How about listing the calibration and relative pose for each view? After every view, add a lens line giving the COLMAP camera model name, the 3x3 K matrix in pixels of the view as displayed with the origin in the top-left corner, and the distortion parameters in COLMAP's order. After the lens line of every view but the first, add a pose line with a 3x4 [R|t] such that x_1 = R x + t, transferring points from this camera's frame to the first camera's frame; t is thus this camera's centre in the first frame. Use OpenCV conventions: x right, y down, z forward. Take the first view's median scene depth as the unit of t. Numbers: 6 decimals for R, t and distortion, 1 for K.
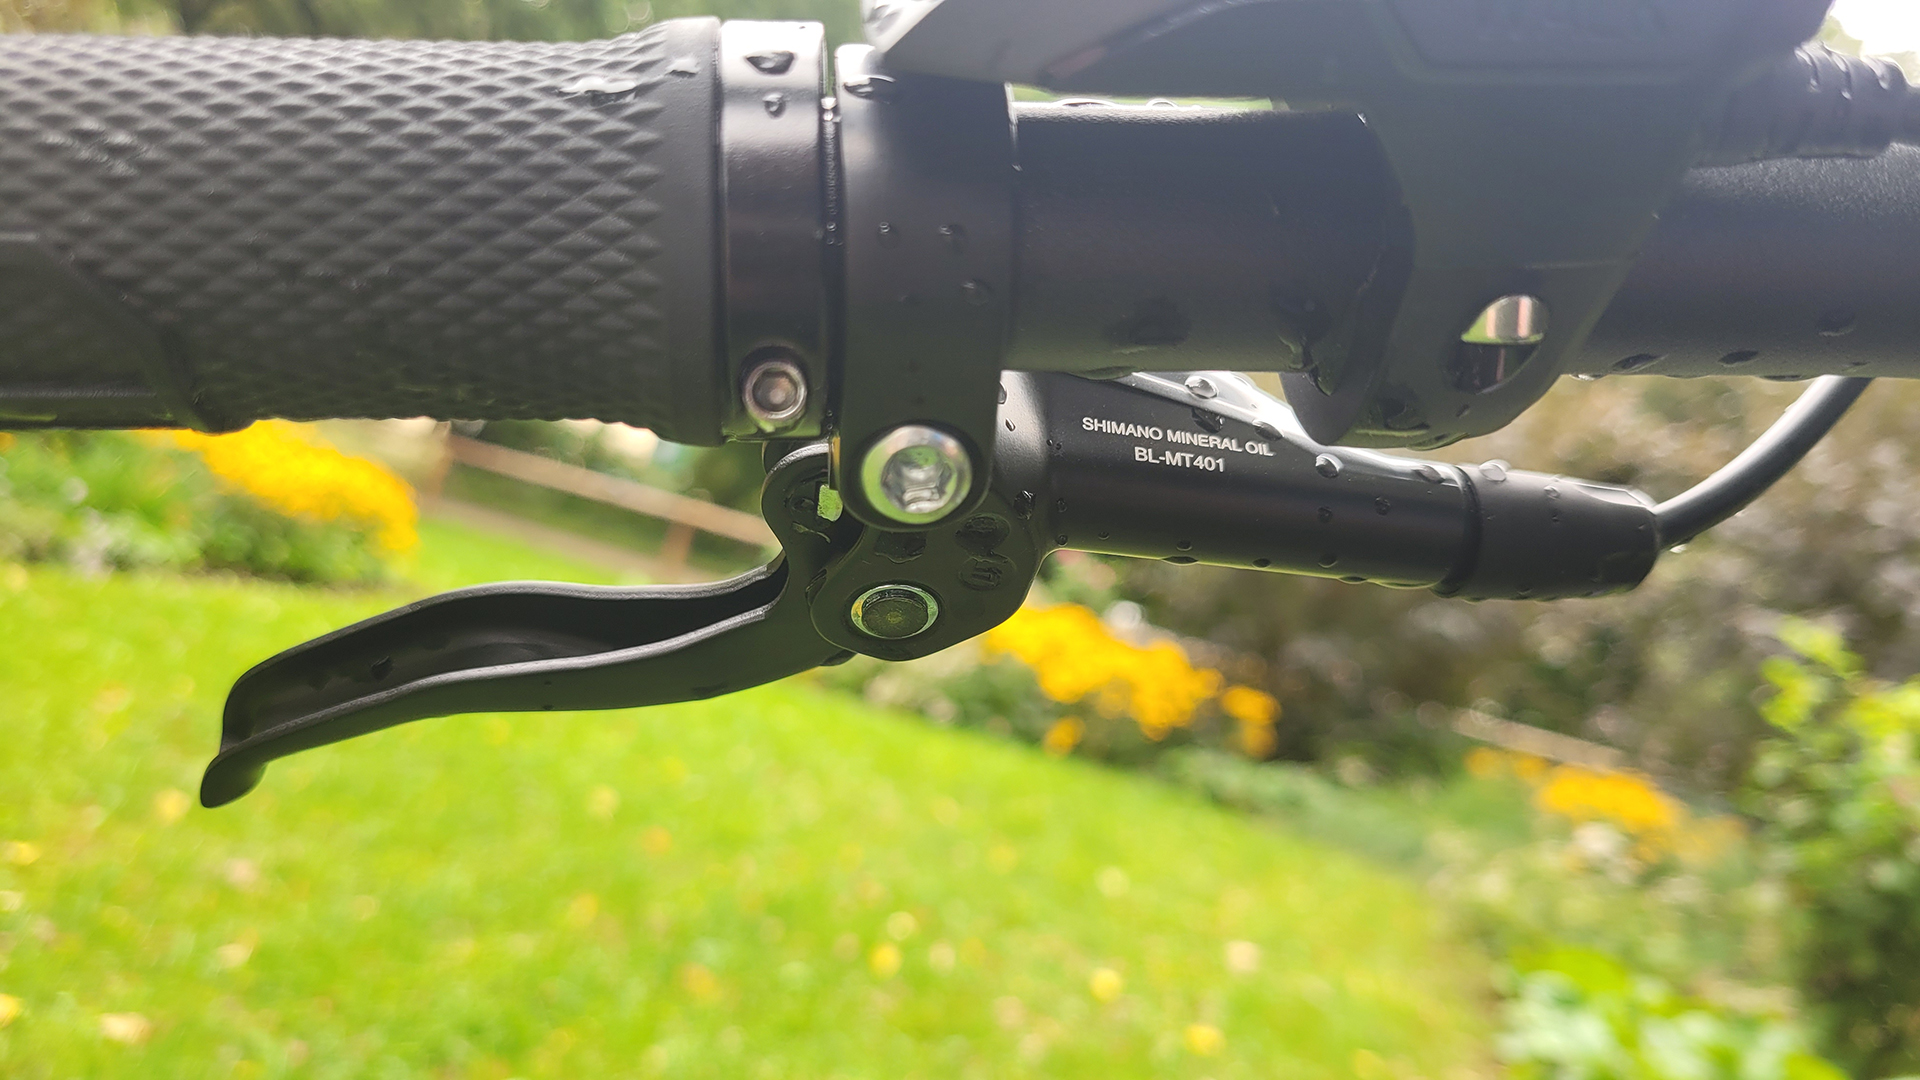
lens RADIAL K [[1516.6, 0, 960.6], [0, 1516.6, 547.9], [0, 0, 1]] dist [0.088296, -0.137803]
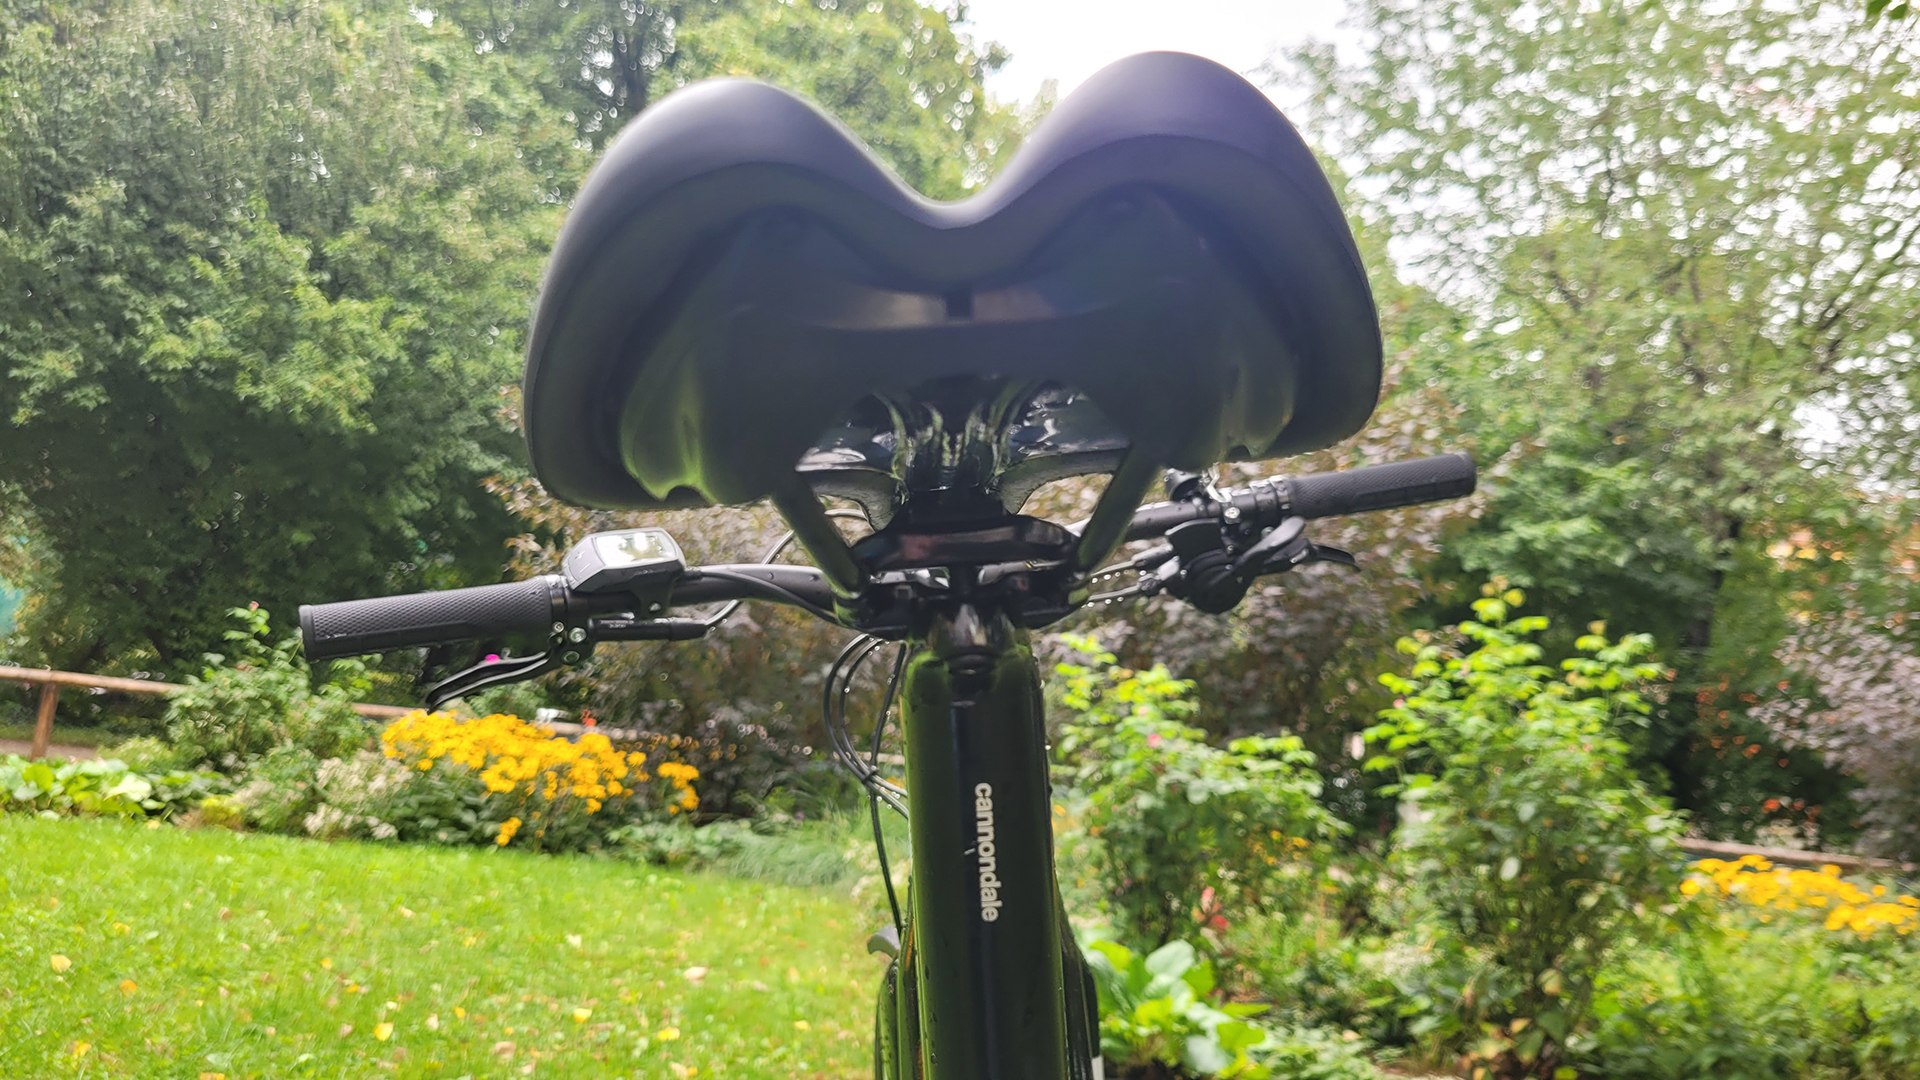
lens RADIAL K [[1516.6, 0, 960.6], [0, 1516.6, 547.9], [0, 0, 1]] dist [0.088296, -0.137803]
pose [[0.919256, -0.118835, 0.375295, -0.021394], [0.138244, 0.990080, -0.025113, -0.000490], [-0.368588, 0.074968, 0.926565, -0.132446]]
